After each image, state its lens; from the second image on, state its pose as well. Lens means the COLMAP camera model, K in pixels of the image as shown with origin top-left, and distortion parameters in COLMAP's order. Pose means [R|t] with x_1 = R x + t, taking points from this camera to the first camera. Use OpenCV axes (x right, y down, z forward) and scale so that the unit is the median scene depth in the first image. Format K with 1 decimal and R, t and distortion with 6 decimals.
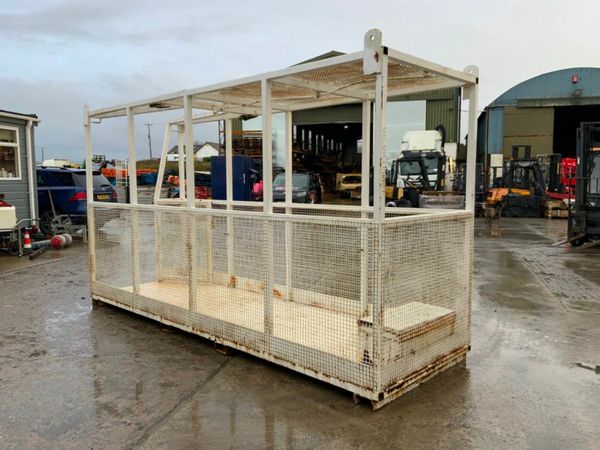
lens RADIAL K [[493.6, 0, 300.0], [0, 493.6, 225.0], [0, 0, 1]] dist [0.112743, -0.228739]
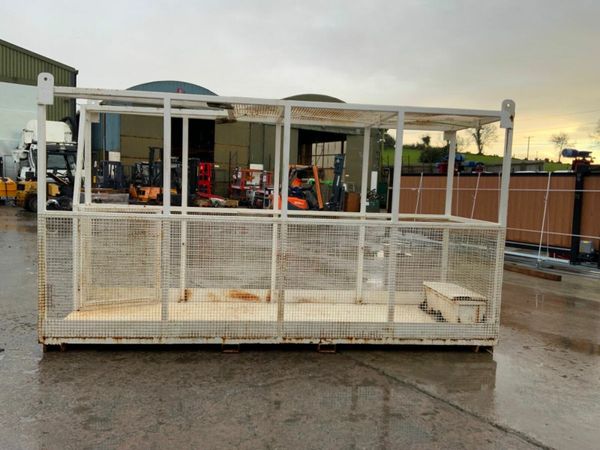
lens RADIAL K [[493.6, 0, 300.0], [0, 493.6, 225.0], [0, 0, 1]] dist [0.112743, -0.228739]
pose [[0.646506, -0.036558, 0.762032, -0.876036], [0.028227, 0.999314, 0.023994, -0.039140], [-0.762386, 0.005997, 0.647094, 0.307911]]
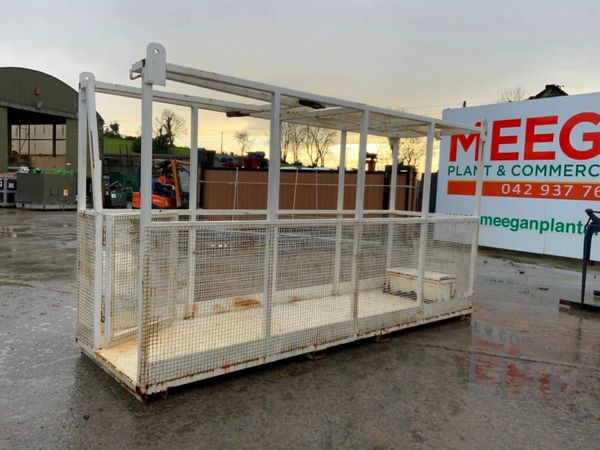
lens RADIAL K [[493.6, 0, 300.0], [0, 493.6, 225.0], [0, 0, 1]] dist [0.112743, -0.228739]
pose [[0.097607, -0.071383, 0.992662, -1.142712], [0.045603, 0.996698, 0.067189, -0.087210], [-0.994180, 0.038710, 0.100540, 0.935744]]
